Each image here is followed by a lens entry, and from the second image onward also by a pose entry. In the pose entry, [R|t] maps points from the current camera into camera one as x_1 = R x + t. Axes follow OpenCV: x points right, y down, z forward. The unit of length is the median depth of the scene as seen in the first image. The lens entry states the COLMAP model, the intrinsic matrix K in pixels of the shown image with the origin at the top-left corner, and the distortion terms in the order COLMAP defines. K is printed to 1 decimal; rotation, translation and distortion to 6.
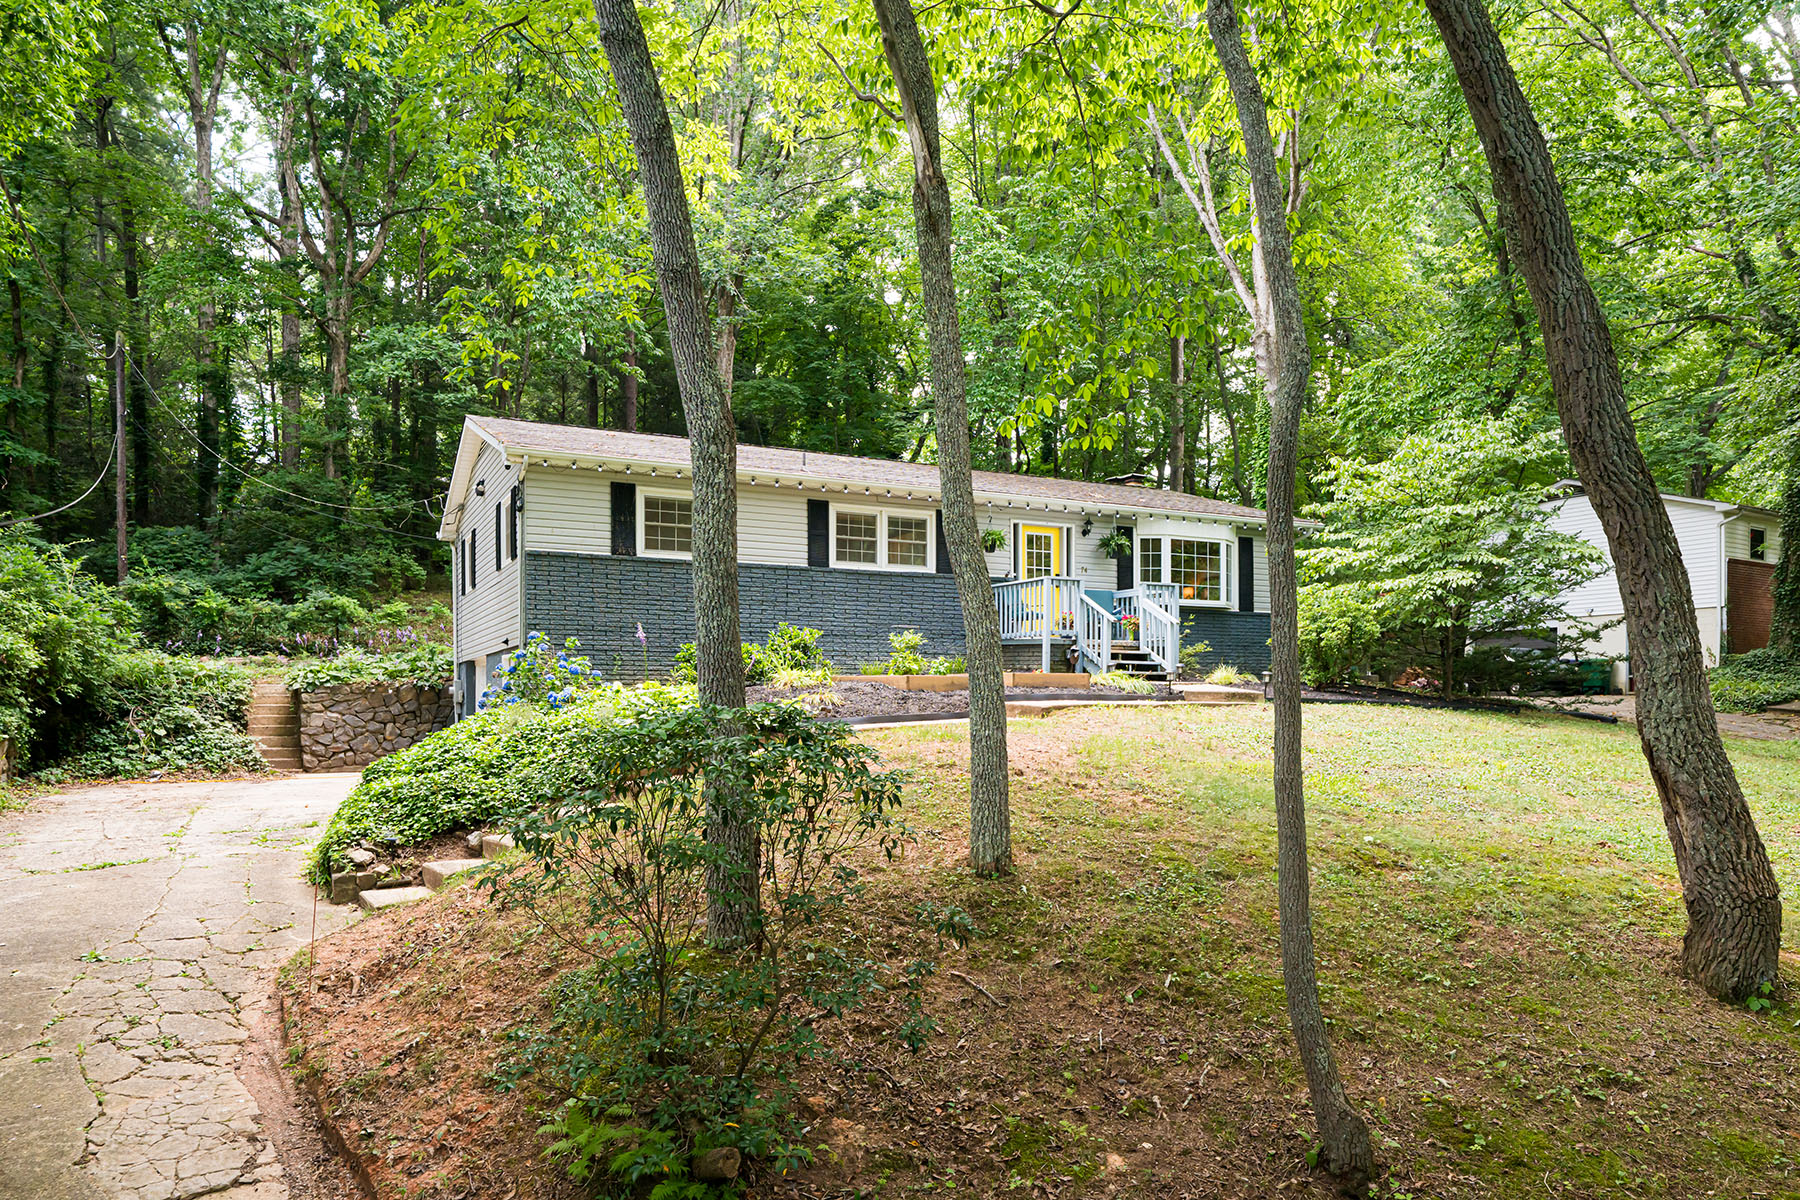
lens RADIAL K [[967.0, 0, 863.7], [0, 967.0, 664.8], [0, 0, 1]] dist [-0.006385, -0.000629]
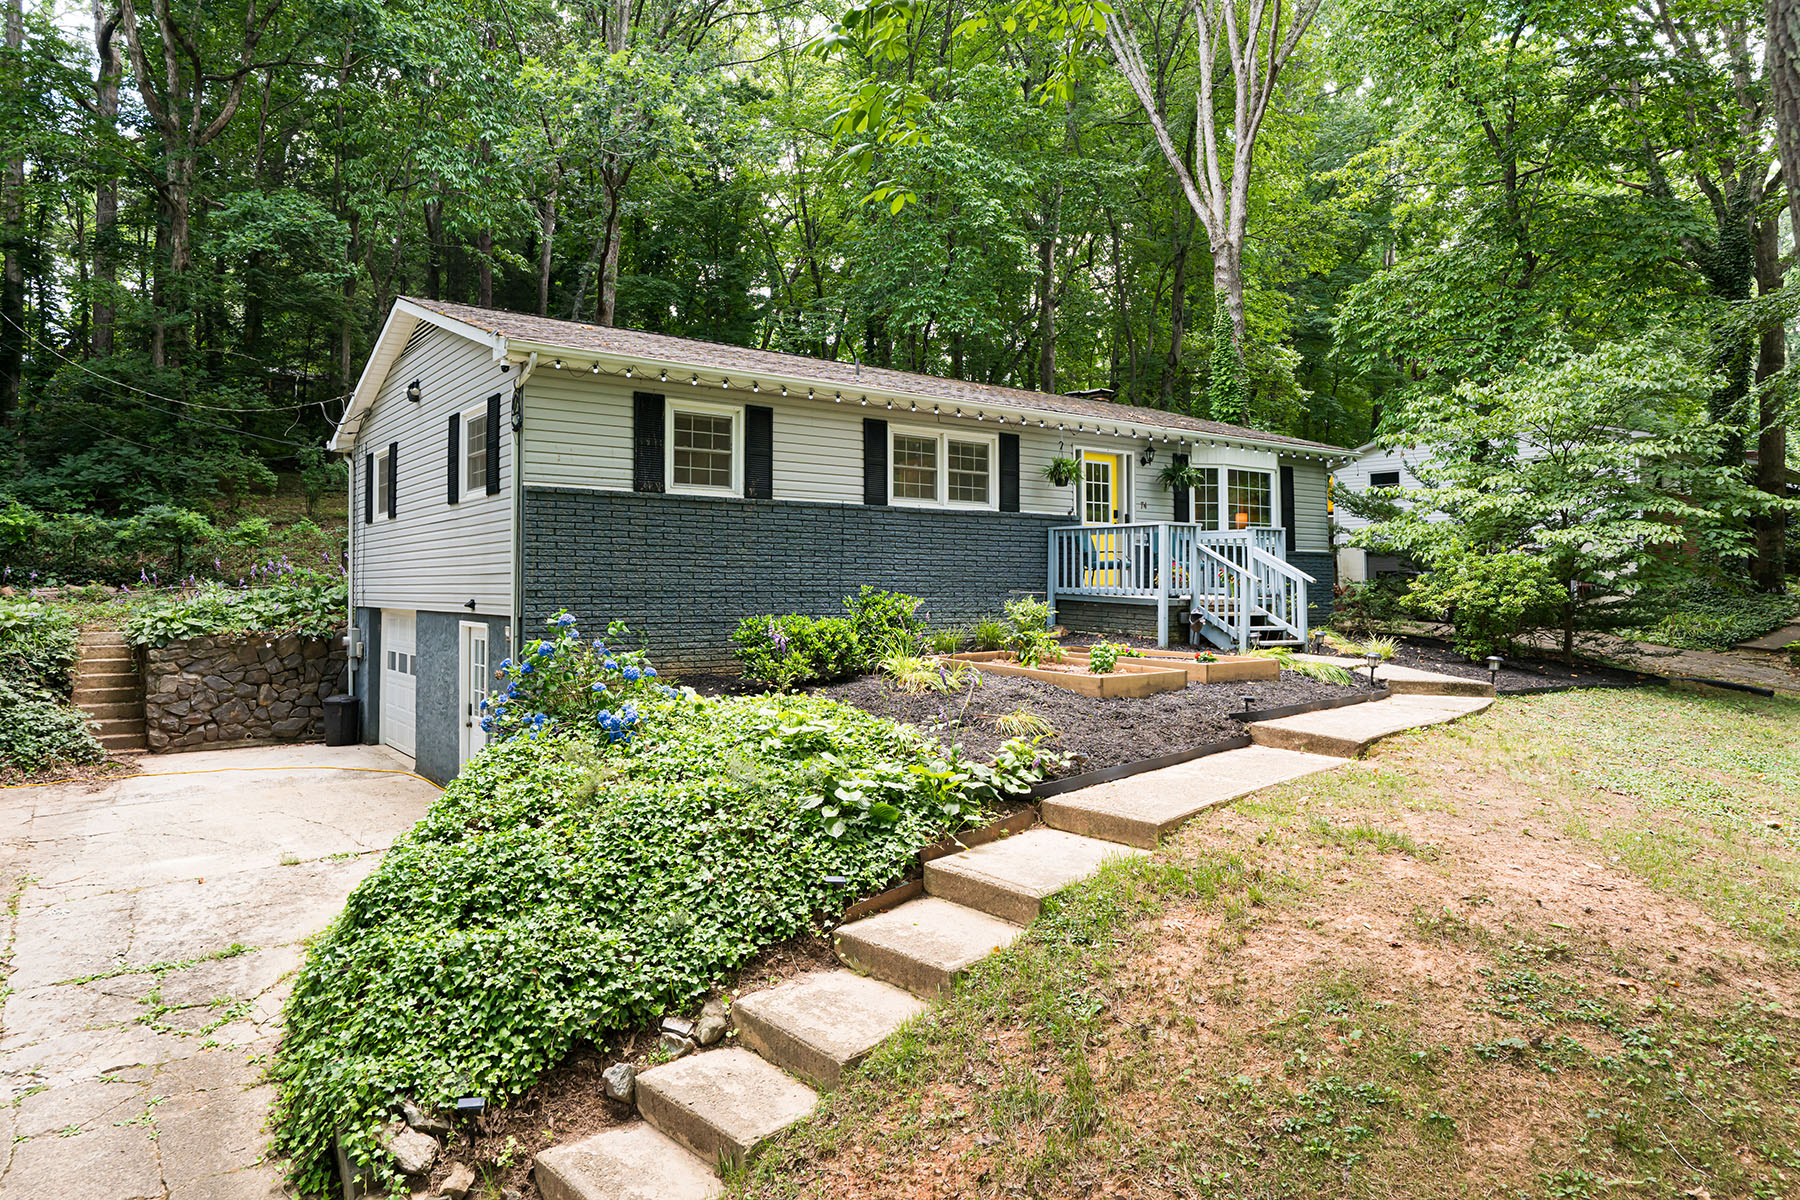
lens RADIAL K [[967.0, 0, 805.2], [0, 967.0, 538.7], [0, 0, 1]] dist [-0.006385, -0.000629]
pose [[0.994614, 0.010628, 0.103104, -0.146396], [-0.007718, 0.999562, -0.028579, -0.041137], [-0.103362, 0.027630, 0.994260, 0.185769]]
